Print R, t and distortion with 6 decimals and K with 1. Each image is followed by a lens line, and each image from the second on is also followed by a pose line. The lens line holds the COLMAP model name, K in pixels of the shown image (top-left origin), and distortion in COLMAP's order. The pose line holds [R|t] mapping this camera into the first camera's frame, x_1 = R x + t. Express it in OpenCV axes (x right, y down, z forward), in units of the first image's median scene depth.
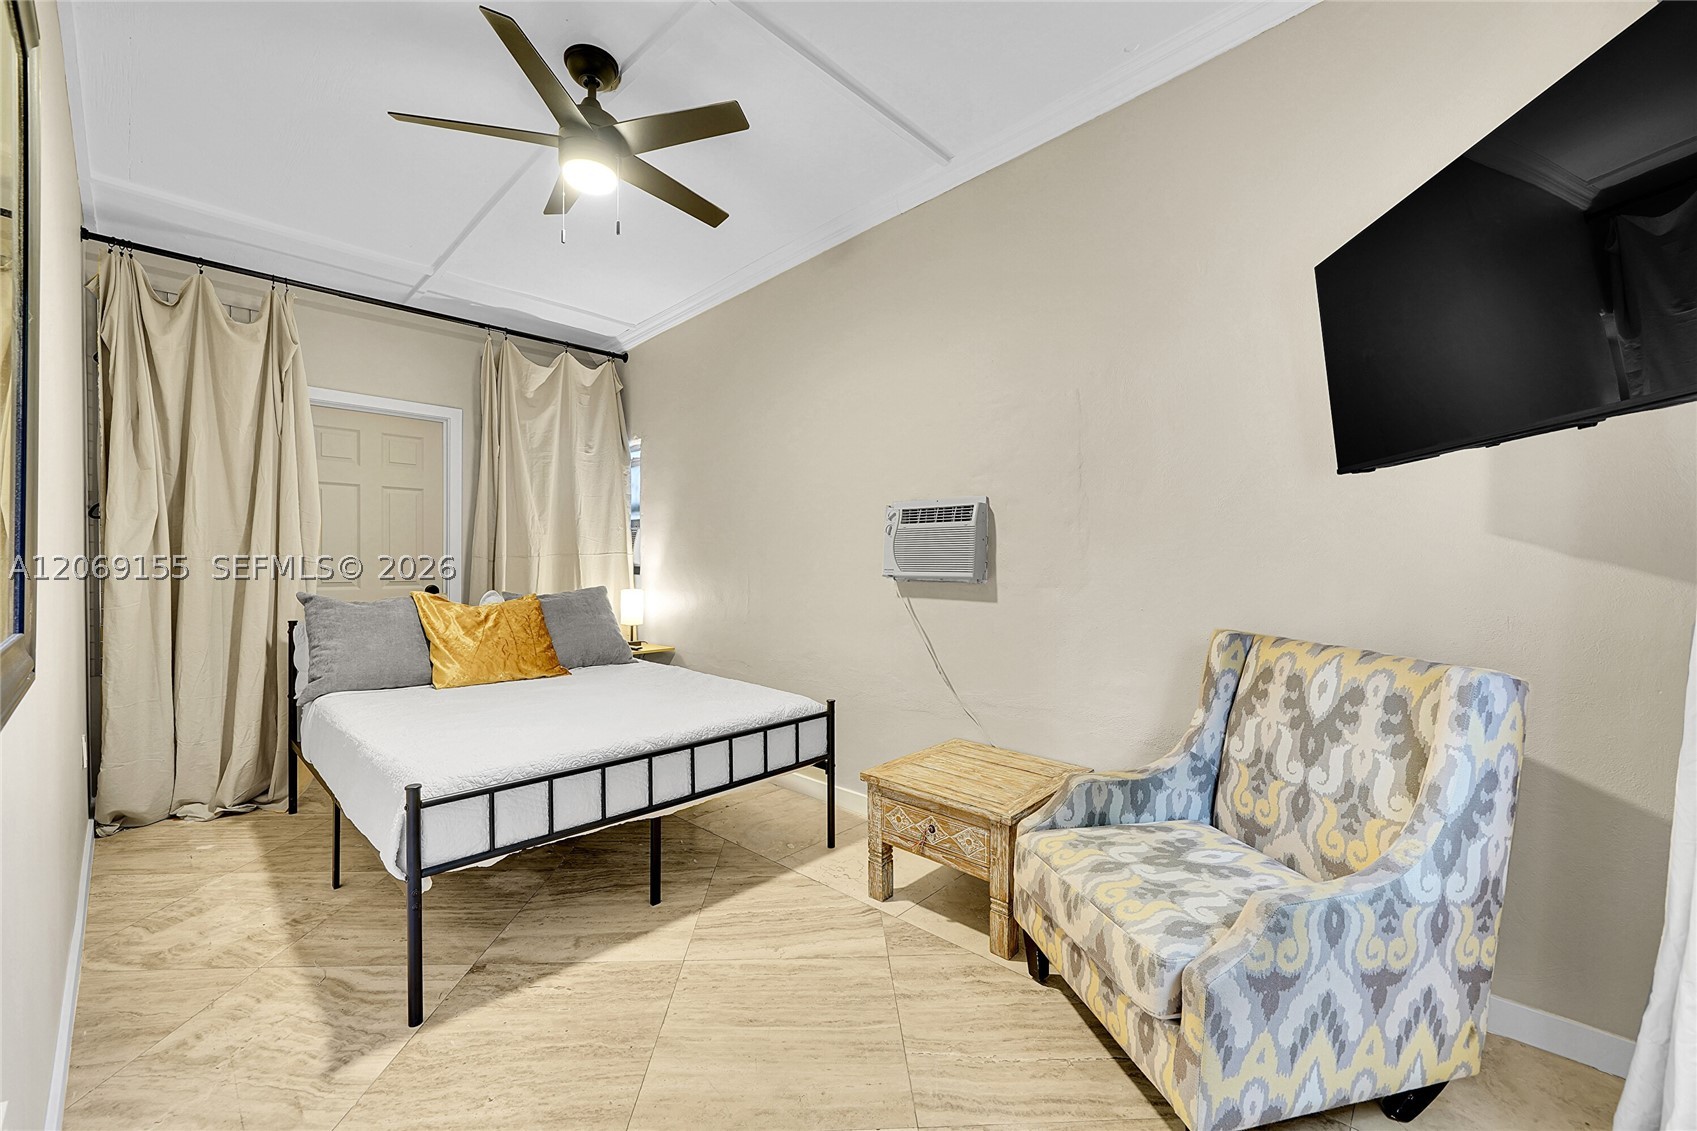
lens RADIAL K [[687.7, 0, 842.1], [0, 687.7, 560.6], [0, 0, 1]] dist [0.004811, -0.000004]
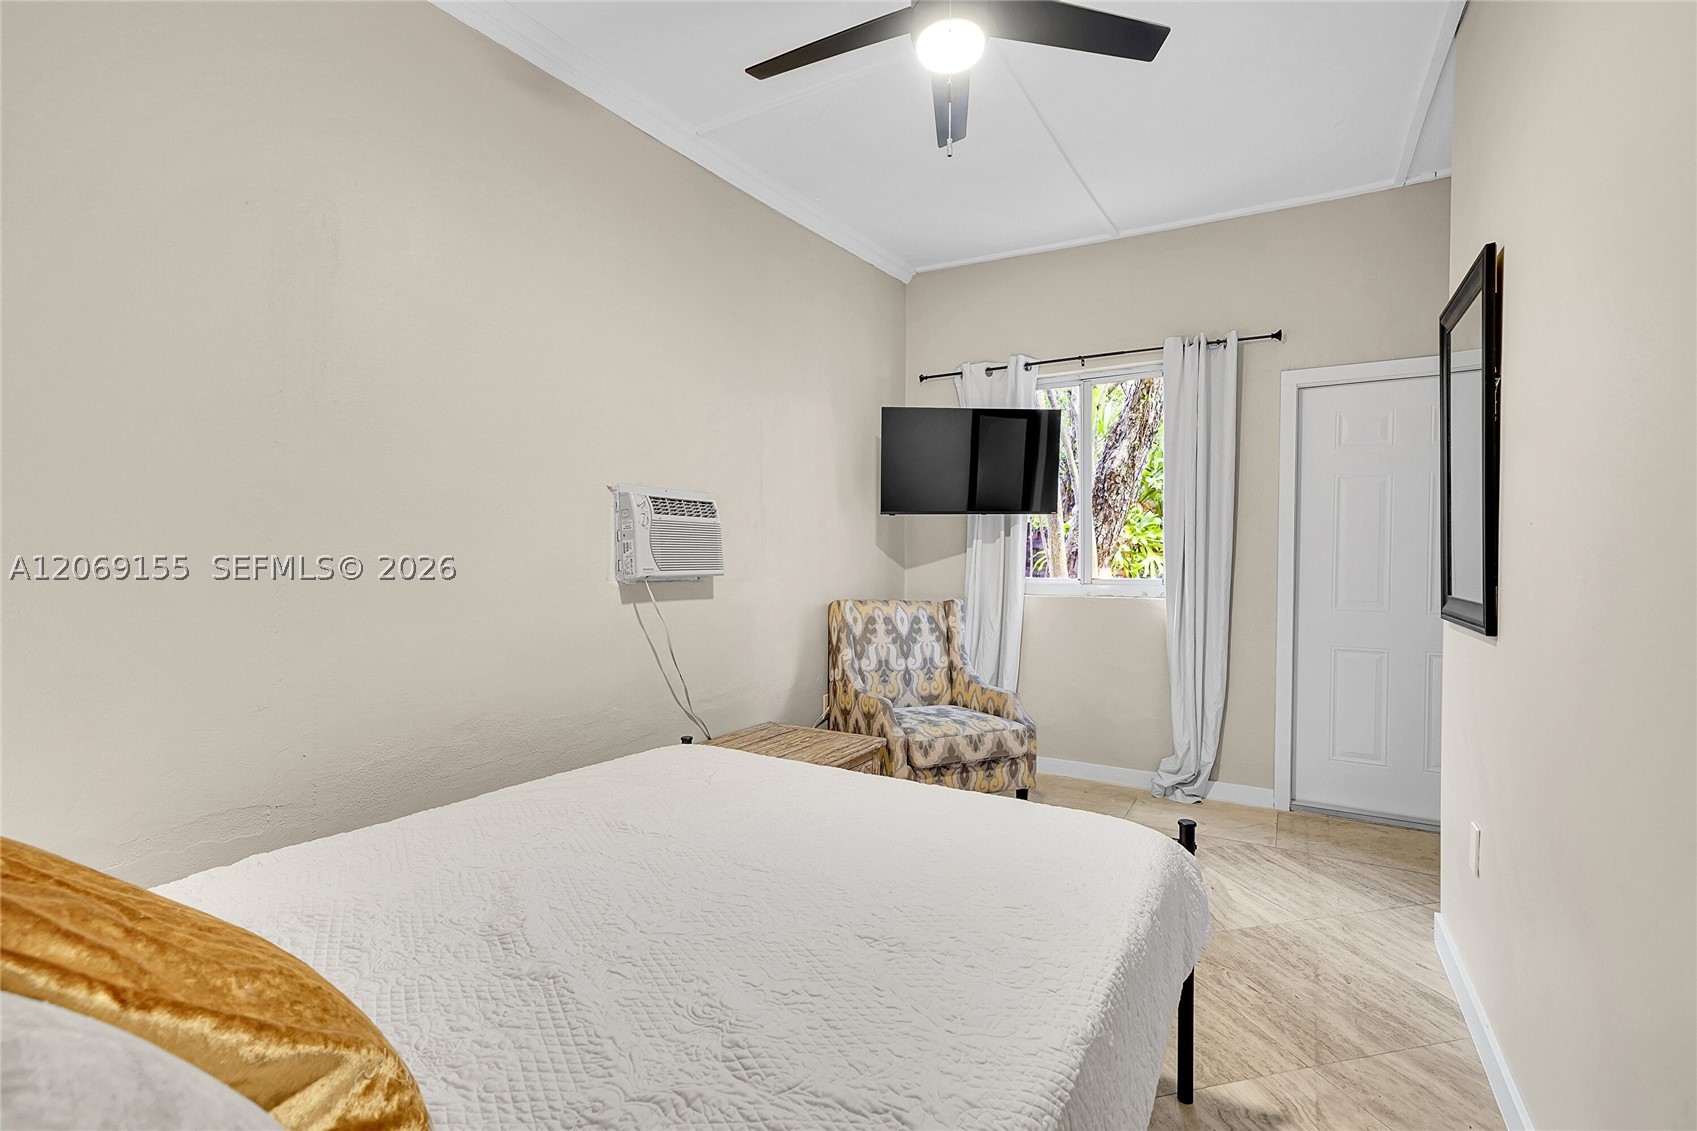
lens RADIAL K [[762.8, 0, 854.9], [0, 762.8, 557.8], [0, 0, 1]] dist [-0.003548, -0.000625]
pose [[-0.227567, -0.013573, 0.973668, -1.436998], [-0.011052, 0.999874, 0.011355, -0.023121], [-0.973700, -0.008177, -0.227688, 1.618785]]
